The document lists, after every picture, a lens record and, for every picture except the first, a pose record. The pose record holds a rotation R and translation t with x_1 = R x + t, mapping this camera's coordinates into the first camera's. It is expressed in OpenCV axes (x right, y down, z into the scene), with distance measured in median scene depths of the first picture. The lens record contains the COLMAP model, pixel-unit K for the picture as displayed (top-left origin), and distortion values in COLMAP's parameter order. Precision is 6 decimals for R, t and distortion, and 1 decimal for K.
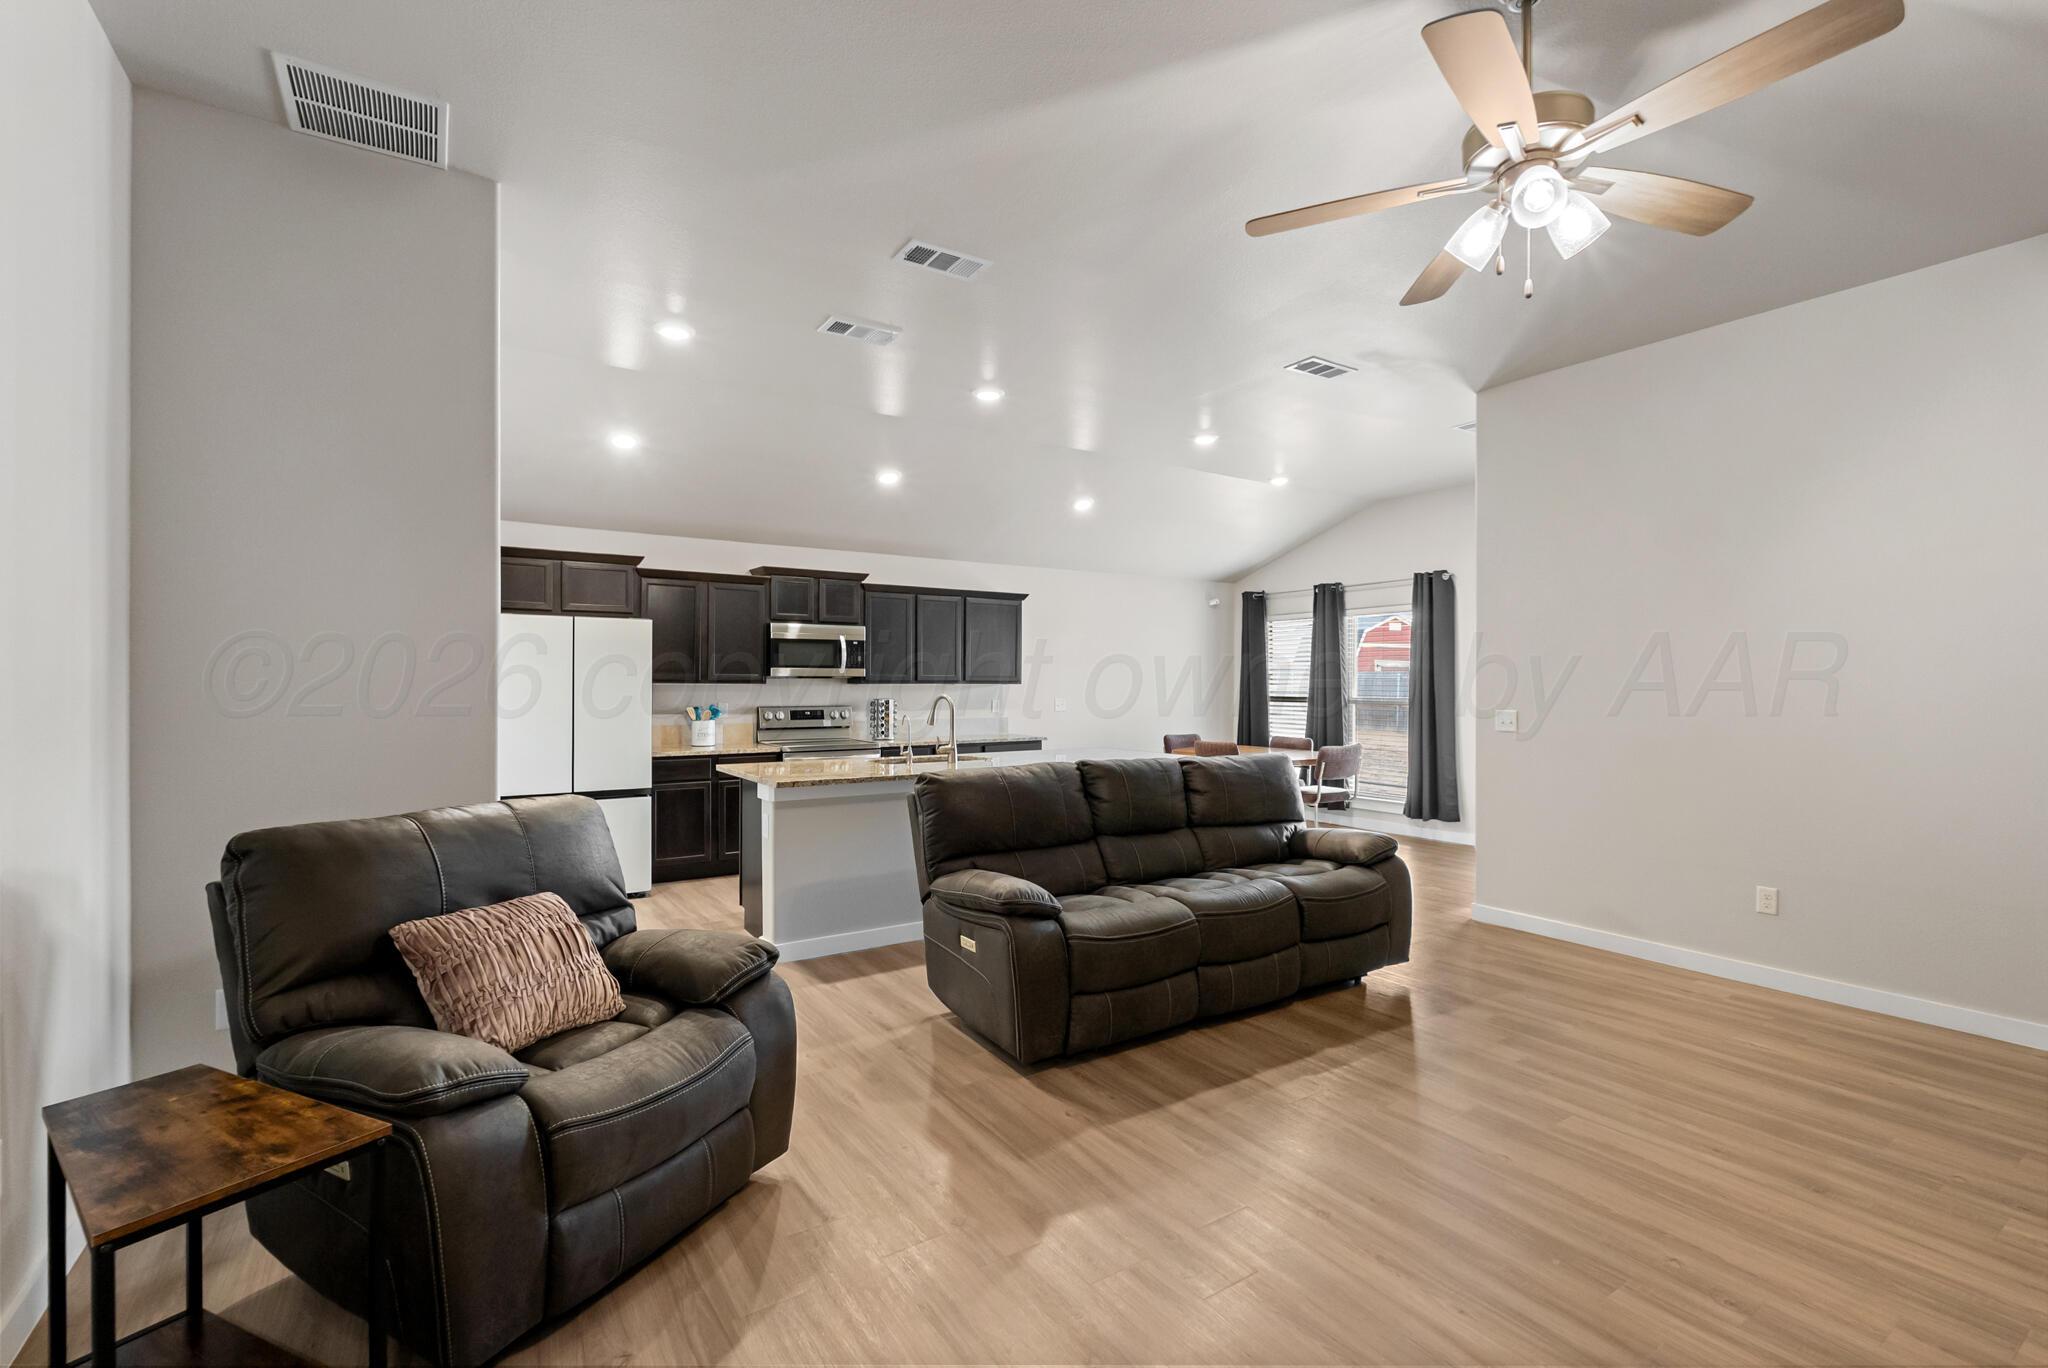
lens RADIAL K [[900.8, 0, 1039.8], [0, 900.8, 680.7], [0, 0, 1]] dist [0.000058, -0.000480]
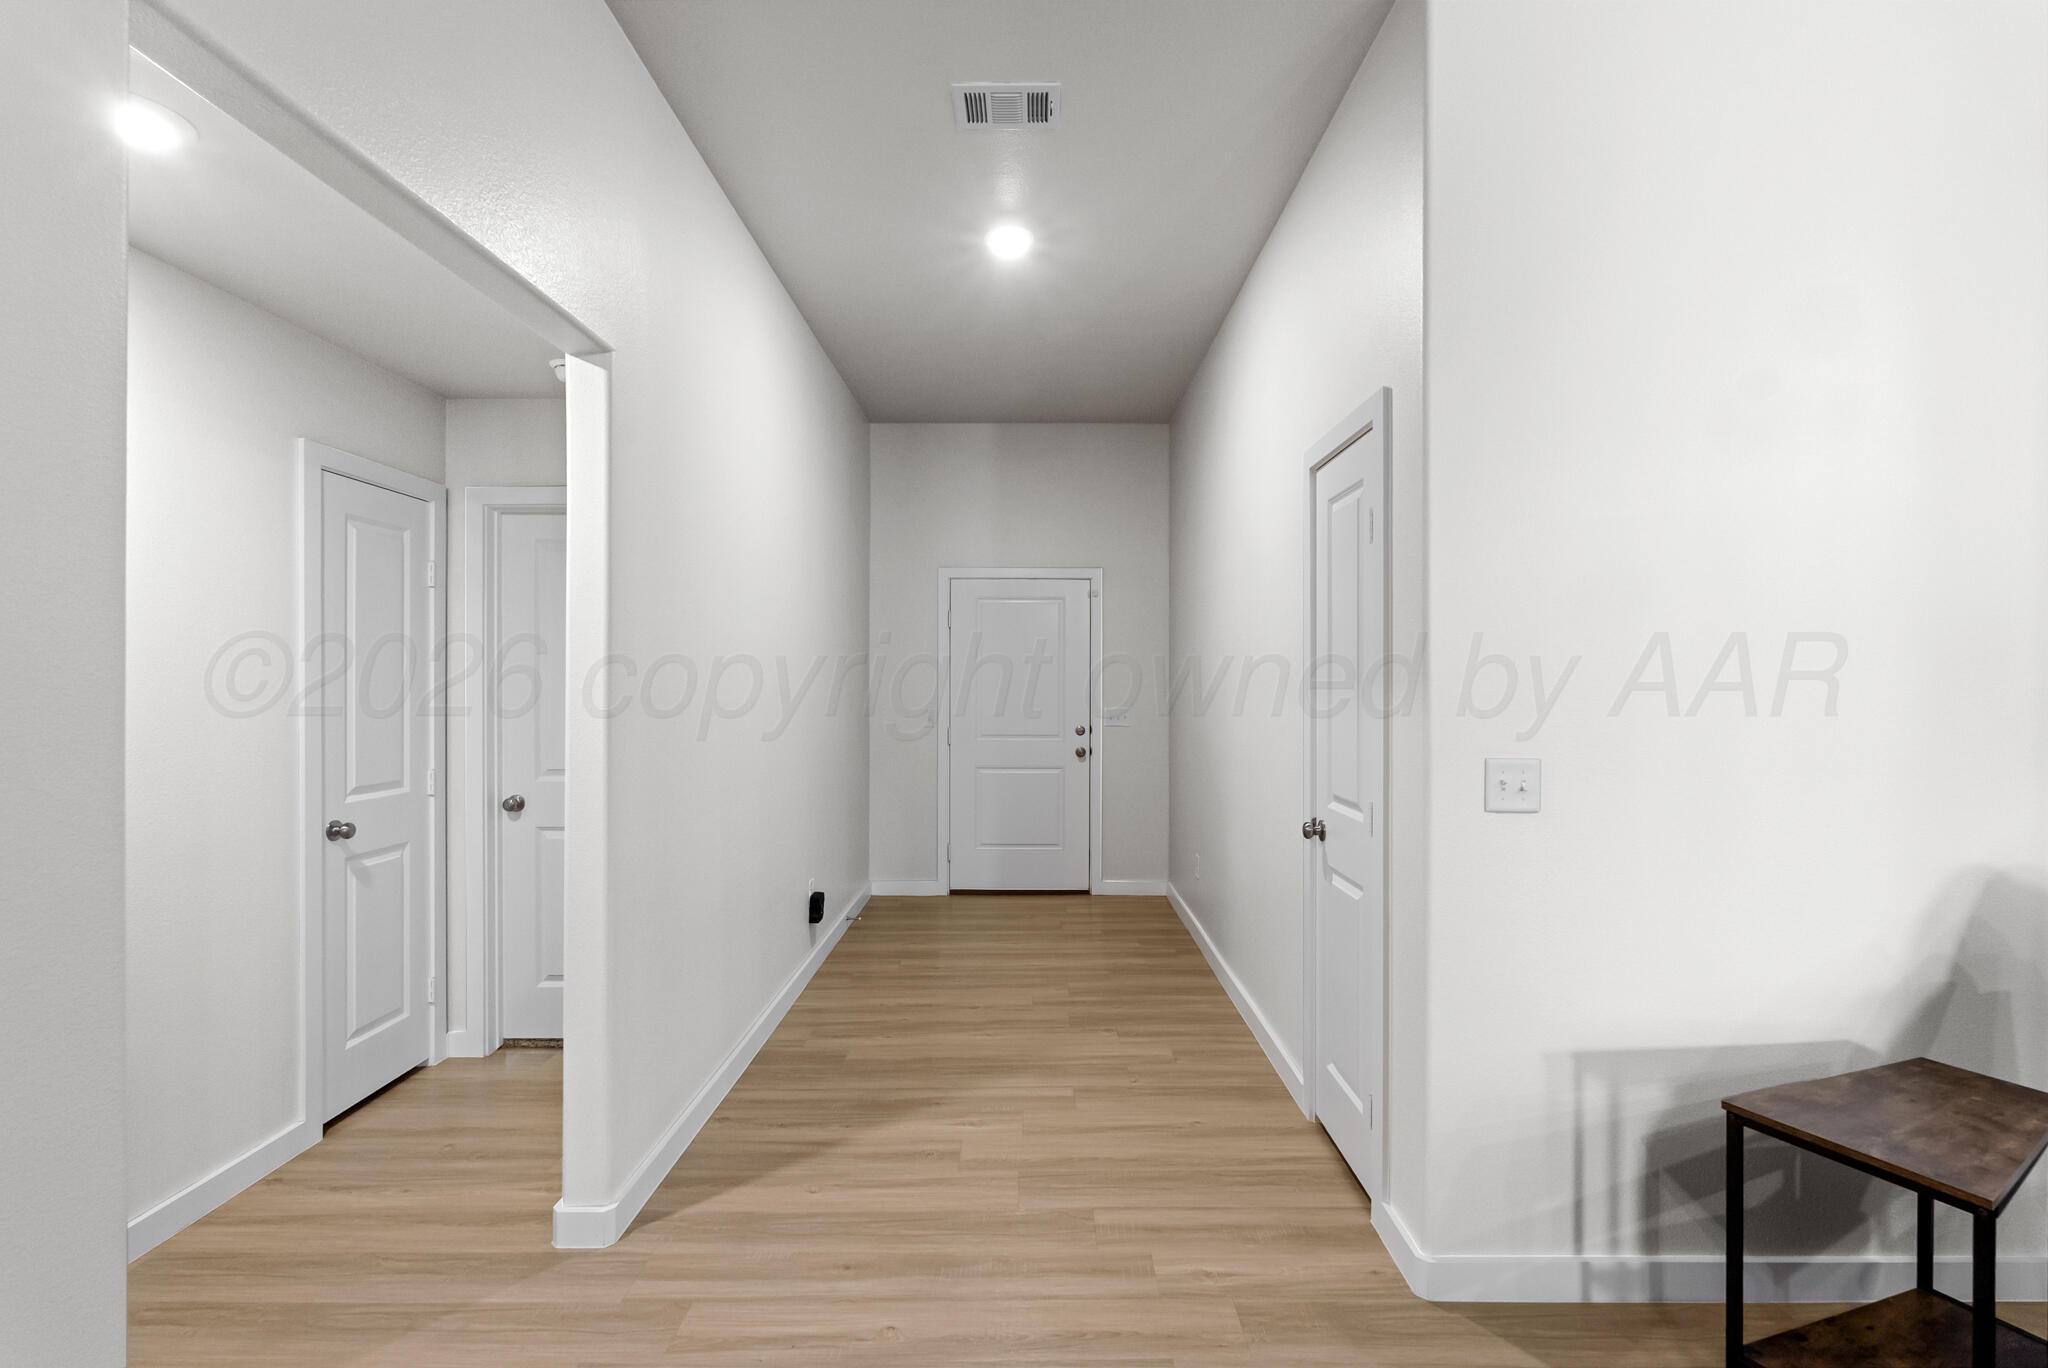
lens RADIAL K [[900.8, 0, 1033.6], [0, 900.8, 691.4], [0, 0, 1]] dist [0.000058, -0.000480]
pose [[-0.555278, 0.006430, -0.831640, 0.099017], [0.007506, 0.999968, 0.002719, -0.005533], [0.831631, -0.004732, -0.555308, 0.120186]]
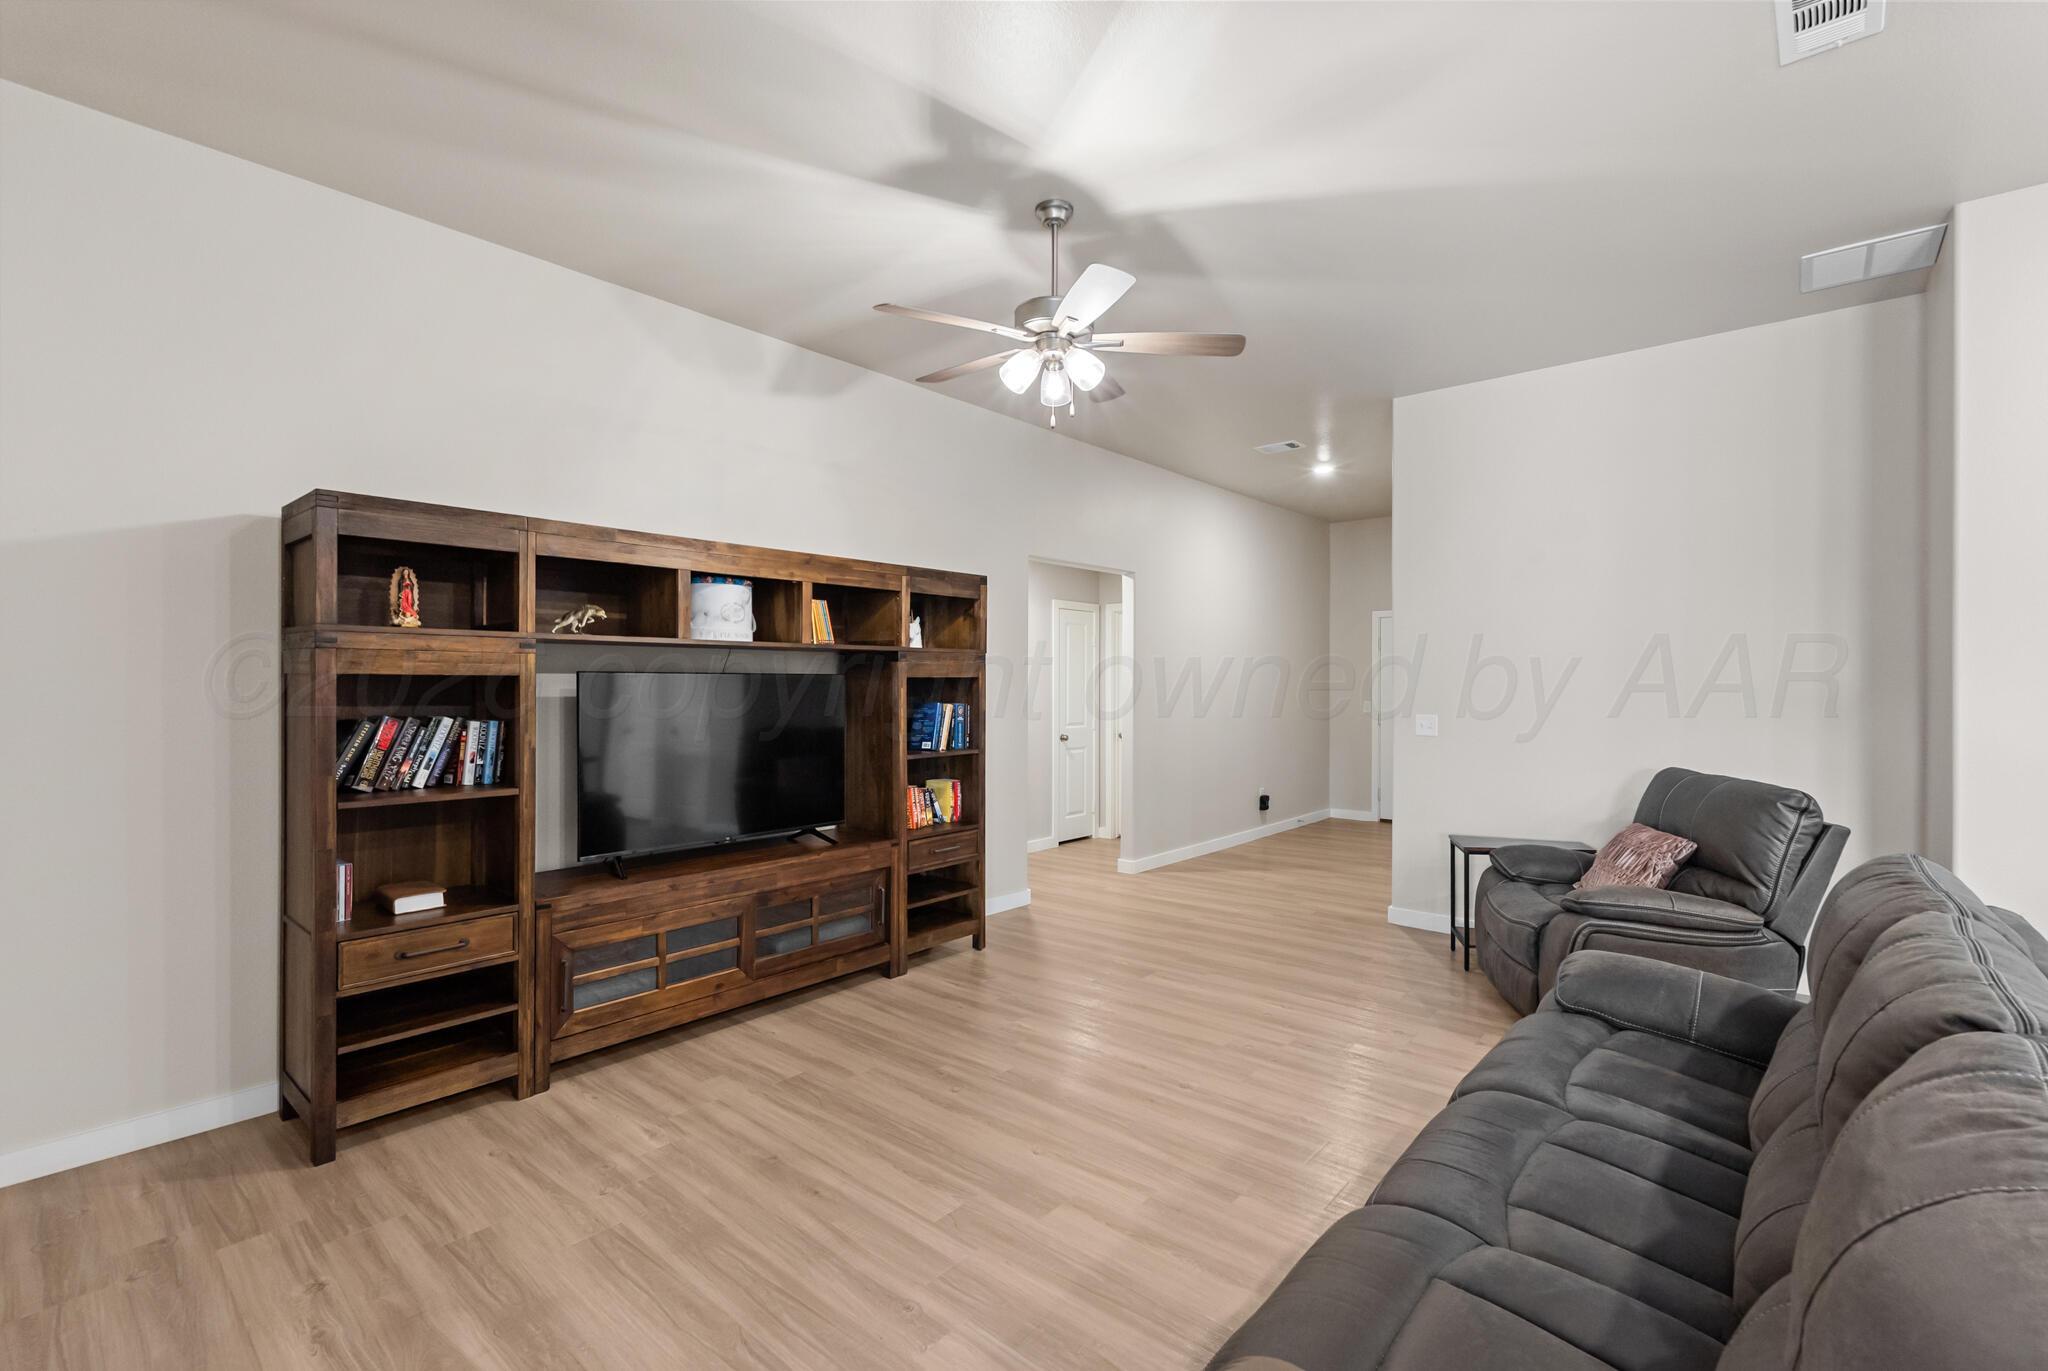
lens RADIAL K [[900.8, 0, 1020.1], [0, 900.8, 690.1], [0, 0, 1]] dist [0.000058, -0.000480]
pose [[-0.966145, 0.000429, -0.258001, 0.261725], [0.001582, 0.999990, -0.004261, 0.000602], [0.257997, -0.004525, -0.966135, 0.651481]]
